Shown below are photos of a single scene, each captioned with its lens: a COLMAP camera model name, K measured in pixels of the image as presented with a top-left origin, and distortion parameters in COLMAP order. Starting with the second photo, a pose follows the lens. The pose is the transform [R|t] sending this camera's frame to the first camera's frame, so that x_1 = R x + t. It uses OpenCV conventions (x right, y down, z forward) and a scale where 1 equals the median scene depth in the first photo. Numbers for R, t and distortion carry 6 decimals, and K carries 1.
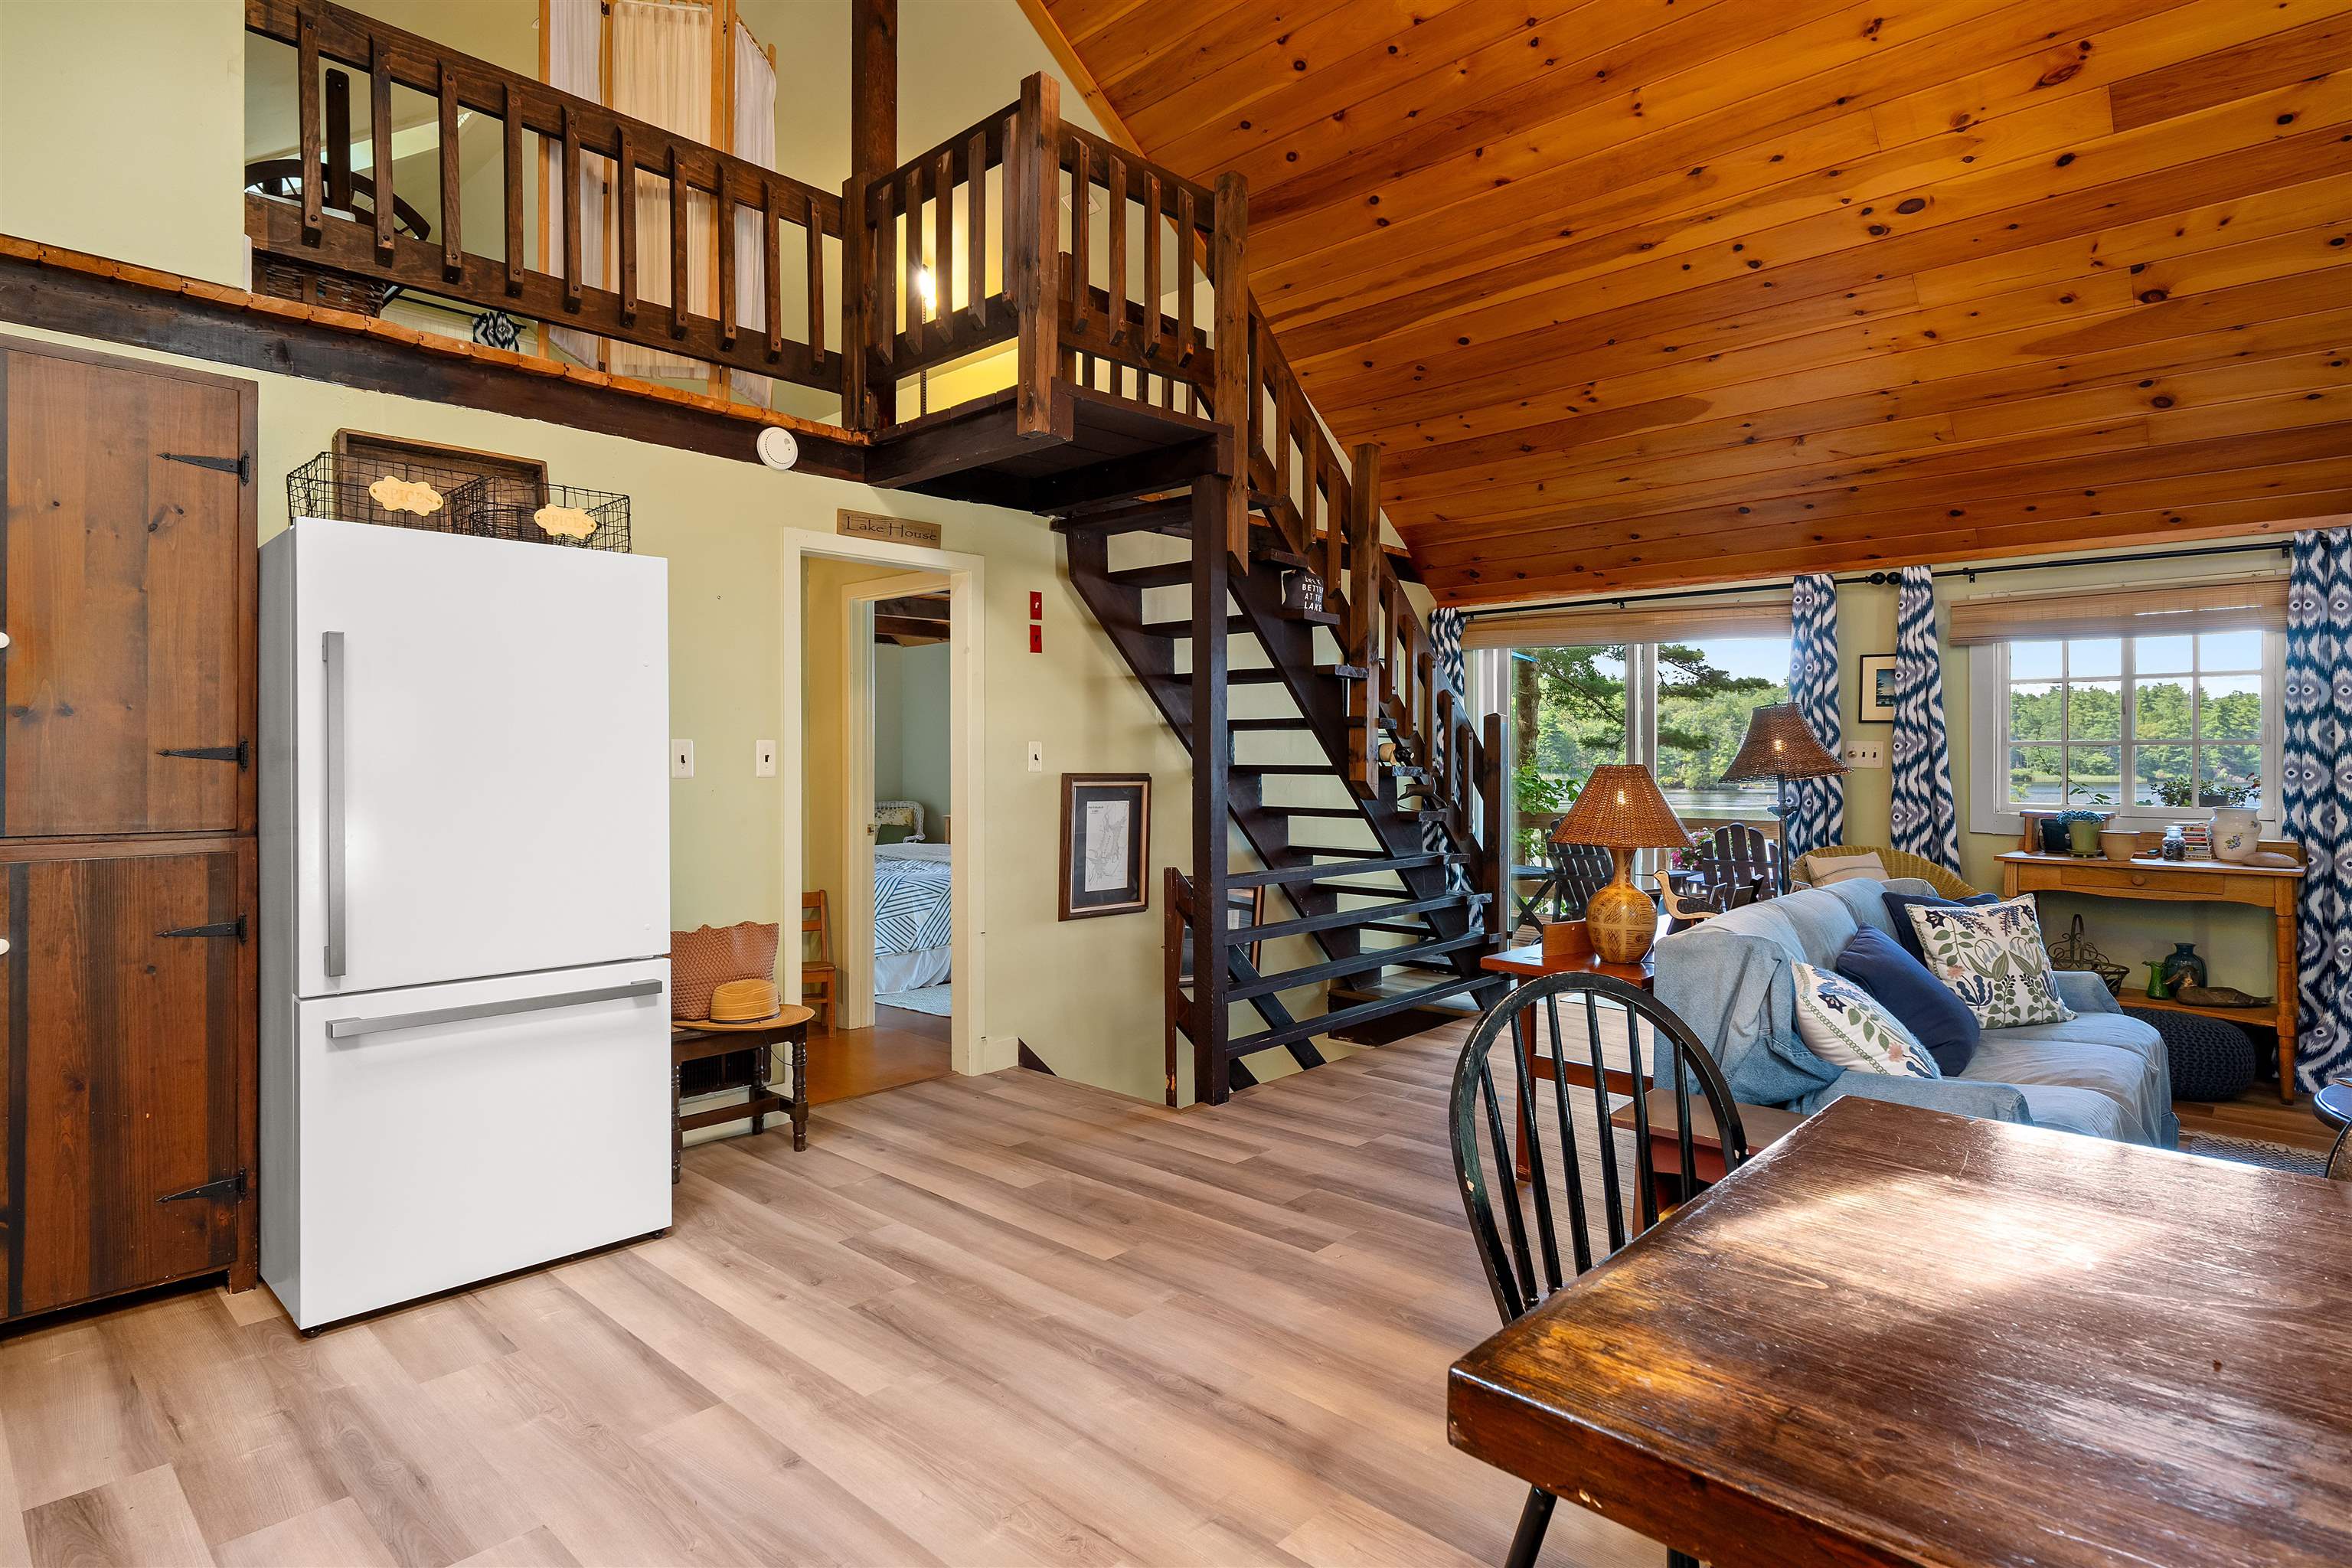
lens RADIAL K [[1212.5, 0, 1181.4], [0, 1212.5, 773.6], [0, 0, 1]] dist [-0.002568, 0.001127]
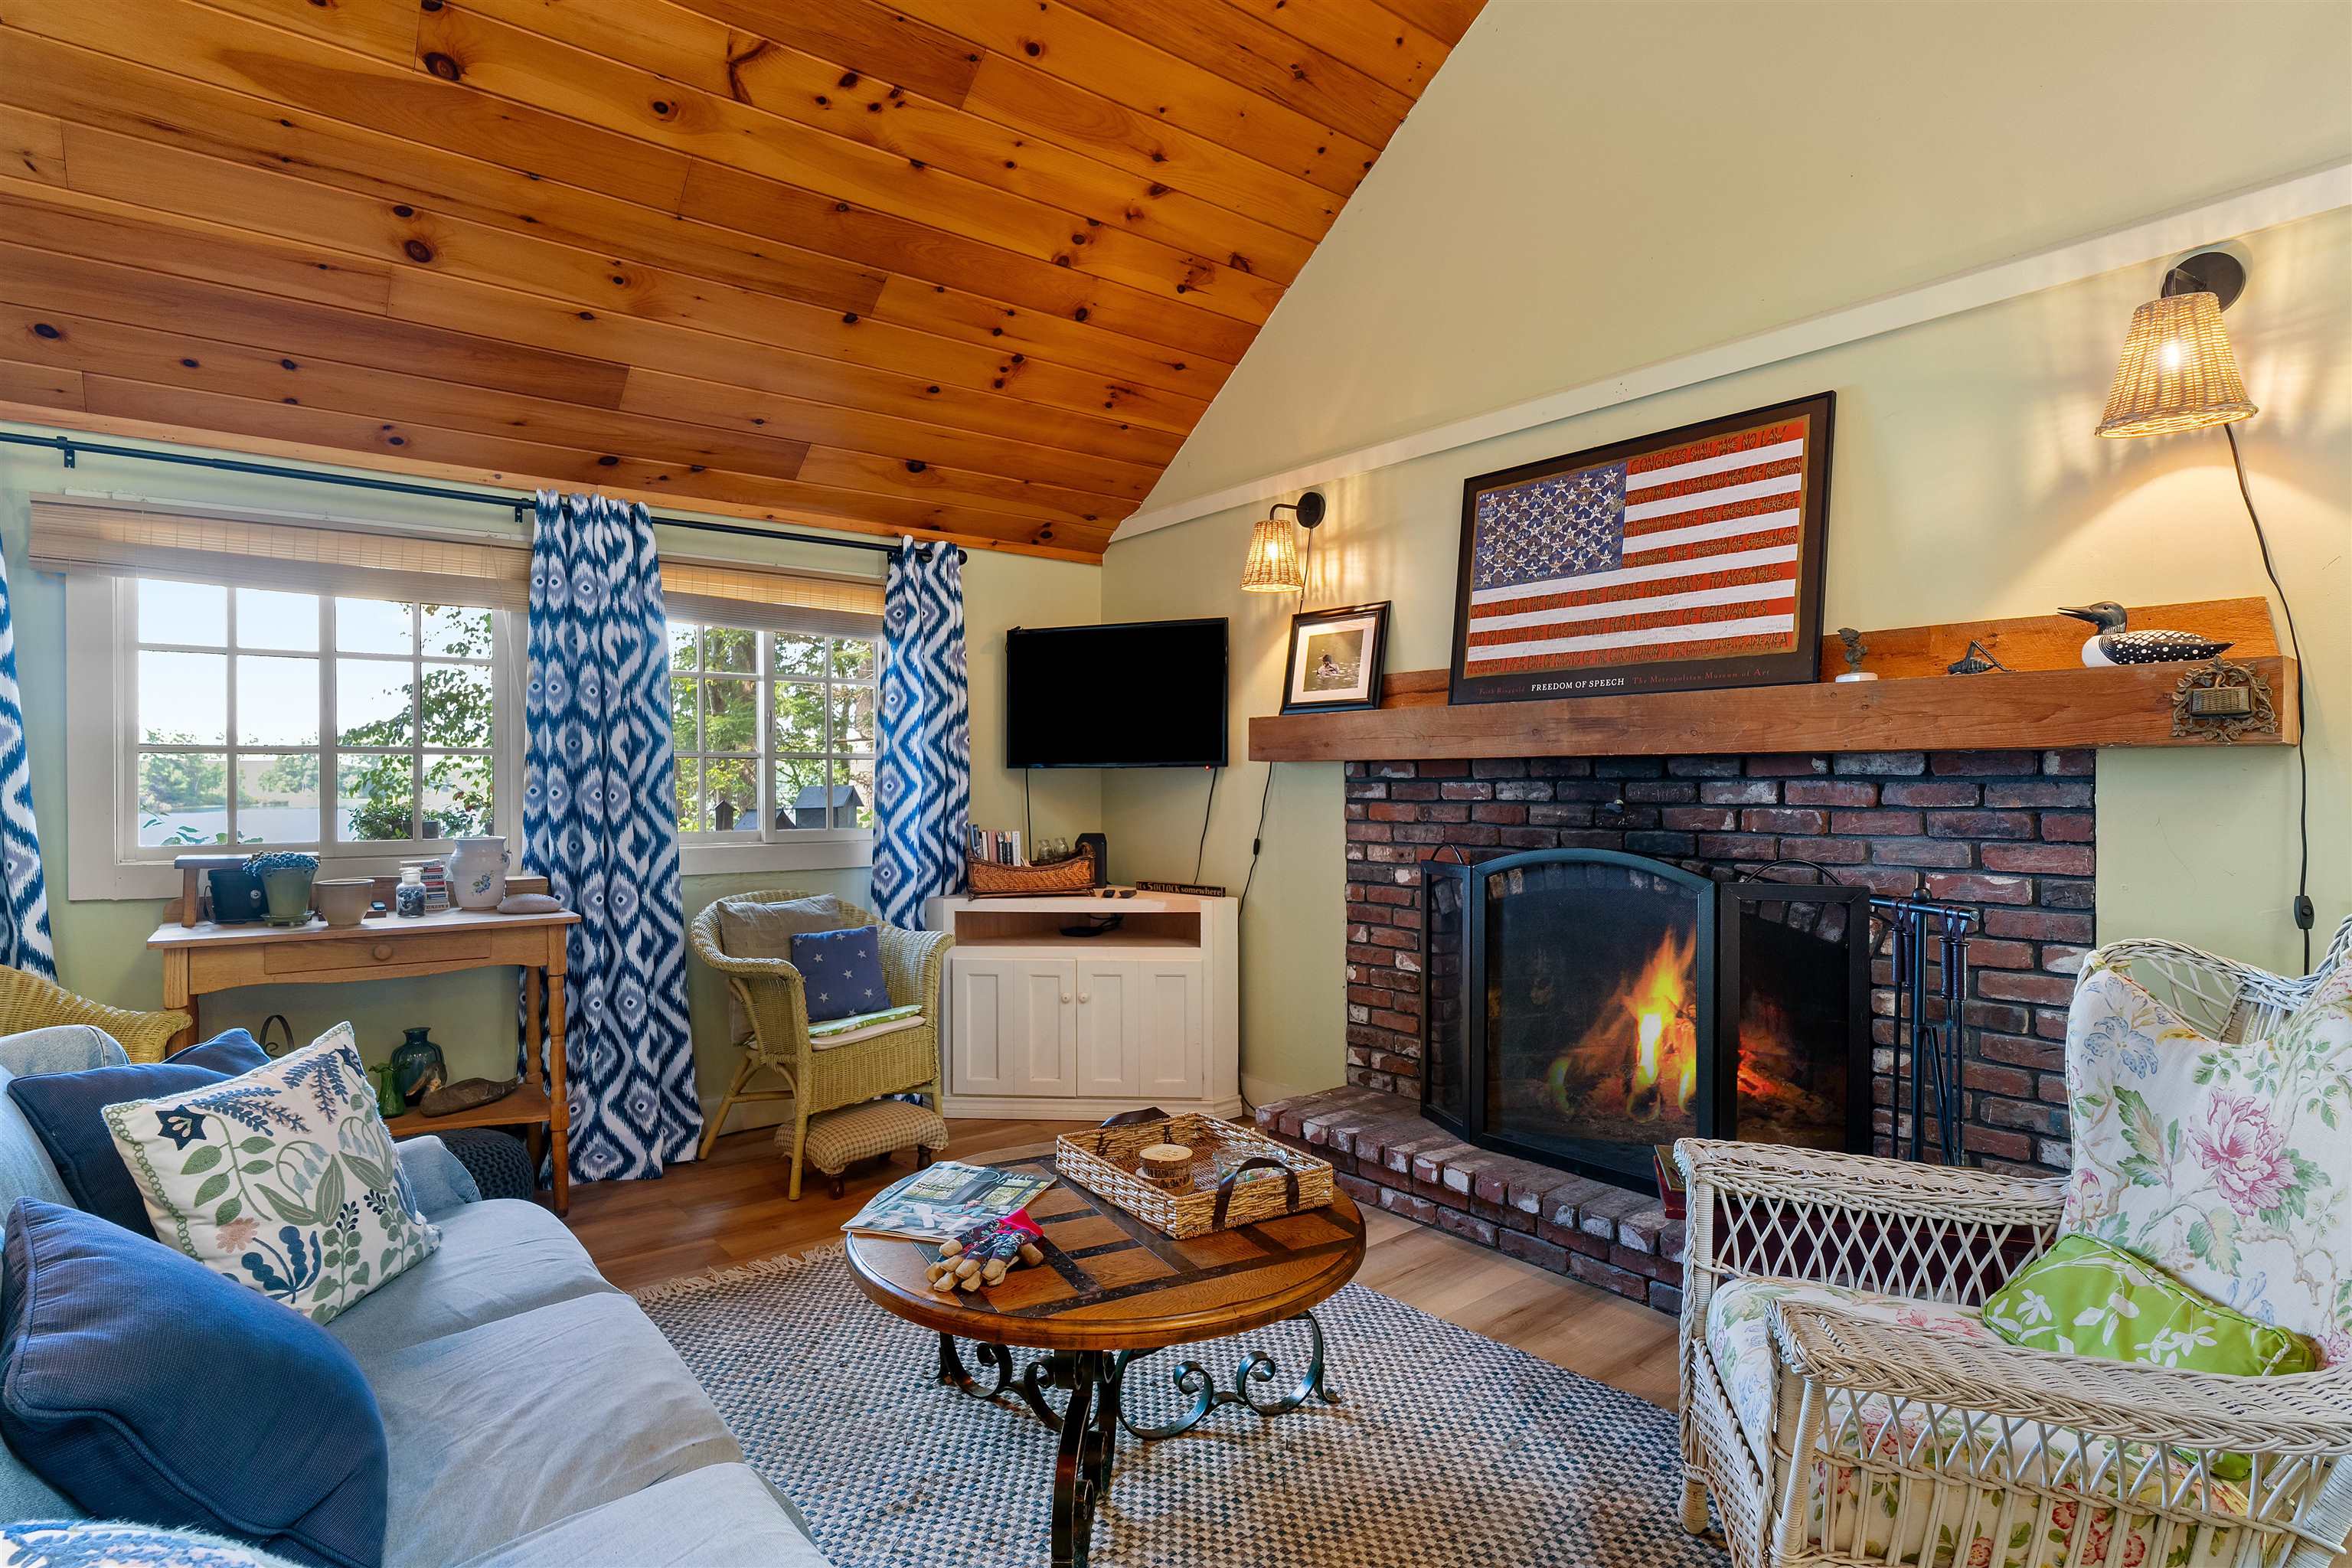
lens RADIAL K [[1212.5, 0, 1181.4], [0, 1212.5, 773.6], [0, 0, 1]] dist [-0.002568, 0.001127]
pose [[0.156767, 0.005088, 0.987623, 0.198538], [0.016803, 0.999828, -0.007818, 0.001699], [-0.987493, 0.017821, 0.156654, 0.462497]]
